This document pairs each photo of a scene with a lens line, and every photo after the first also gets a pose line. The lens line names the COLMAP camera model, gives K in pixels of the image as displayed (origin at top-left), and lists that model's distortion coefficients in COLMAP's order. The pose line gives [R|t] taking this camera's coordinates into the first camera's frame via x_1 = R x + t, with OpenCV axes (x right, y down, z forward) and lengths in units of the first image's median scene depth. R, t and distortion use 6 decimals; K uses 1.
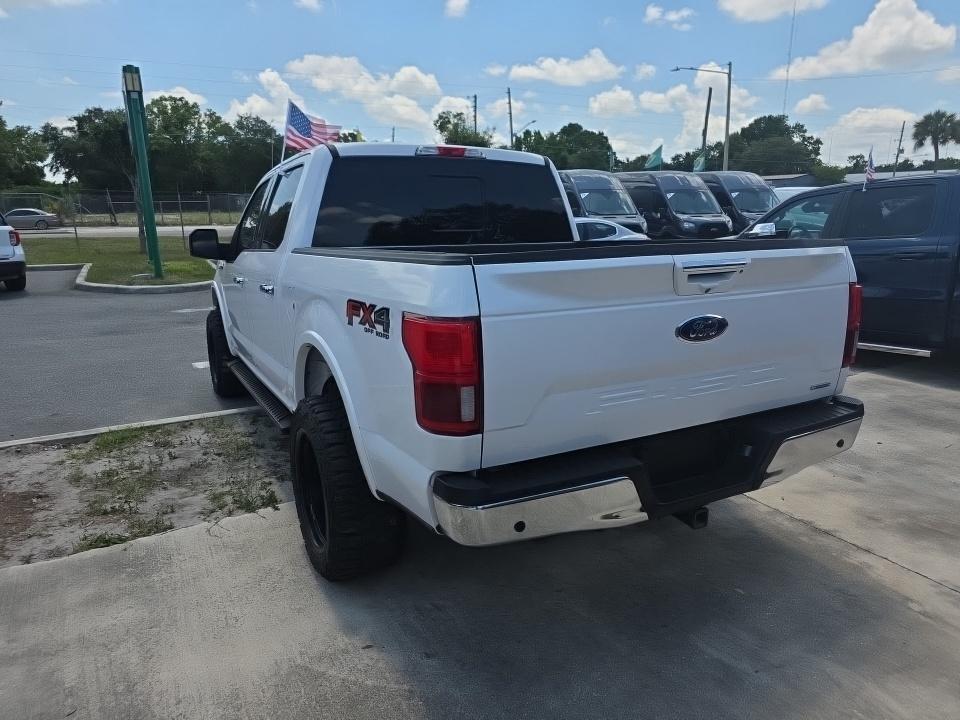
lens RADIAL K [[652.0, 0, 476.0], [0, 652.0, 364.8], [0, 0, 1]] dist [0.010249, -0.005186]
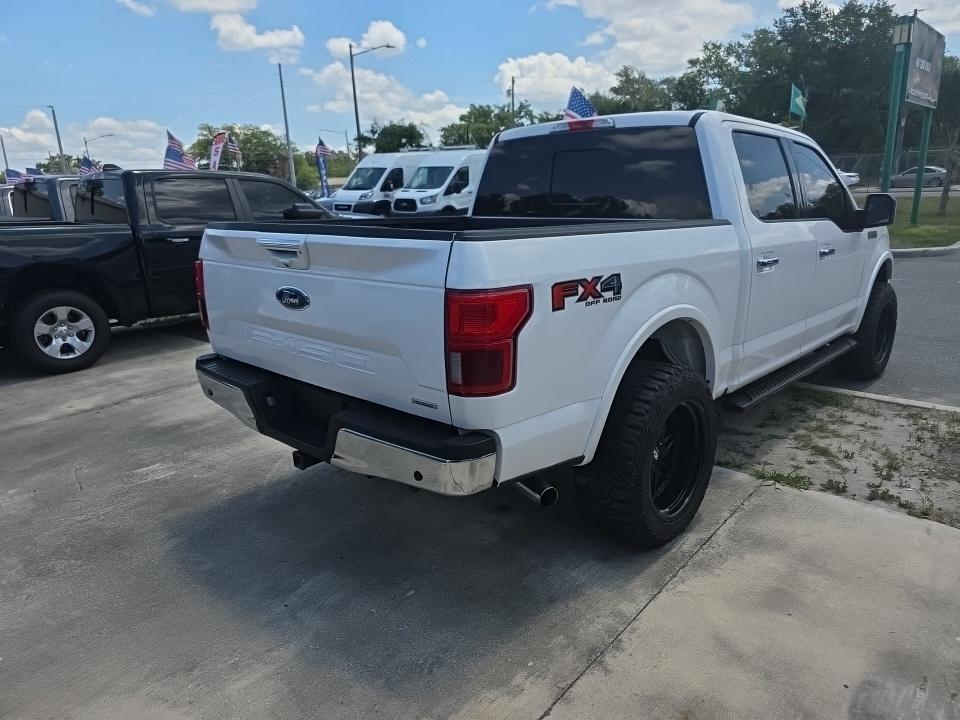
lens RADIAL K [[641.3, 0, 480.0], [0, 641.3, 360.0], [0, 0, 1]] dist [0.039176, -0.035054]
pose [[0.336574, 0.240943, -0.910310, 0.235562], [-0.188036, 0.964438, 0.185746, -0.034484], [0.922692, 0.108653, 0.369911, 0.136871]]
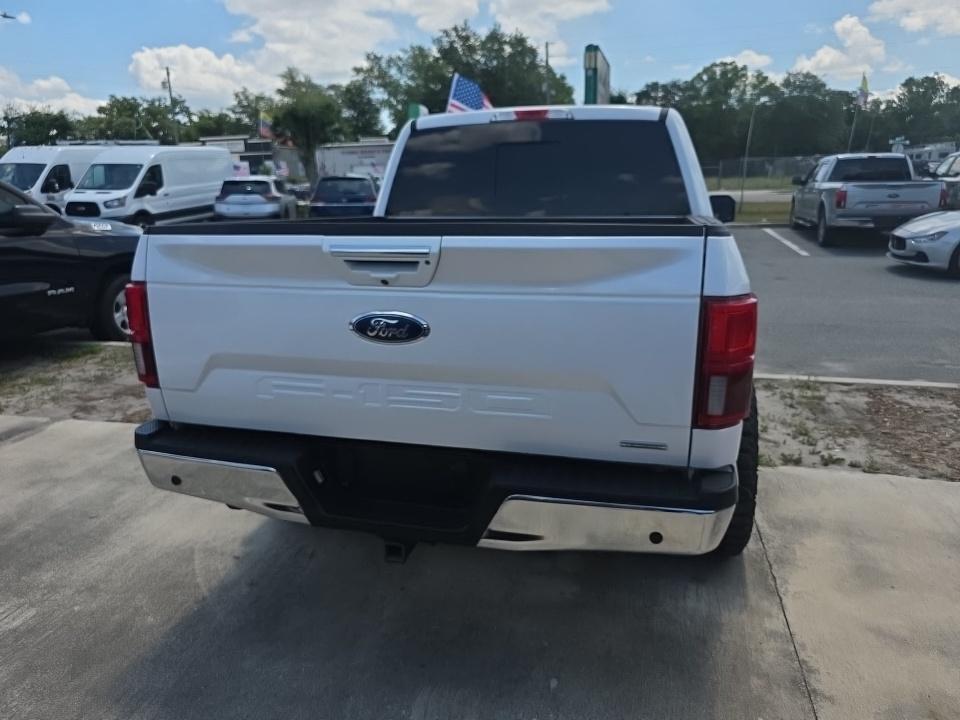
lens RADIAL K [[652.0, 0, 476.0], [0, 652.0, 364.8], [0, 0, 1]] dist [0.010249, -0.005186]
pose [[0.726308, 0.176678, -0.664275, 0.151127], [-0.143137, 0.984092, 0.105236, -0.017112], [0.672301, 0.018649, 0.740043, 0.070514]]
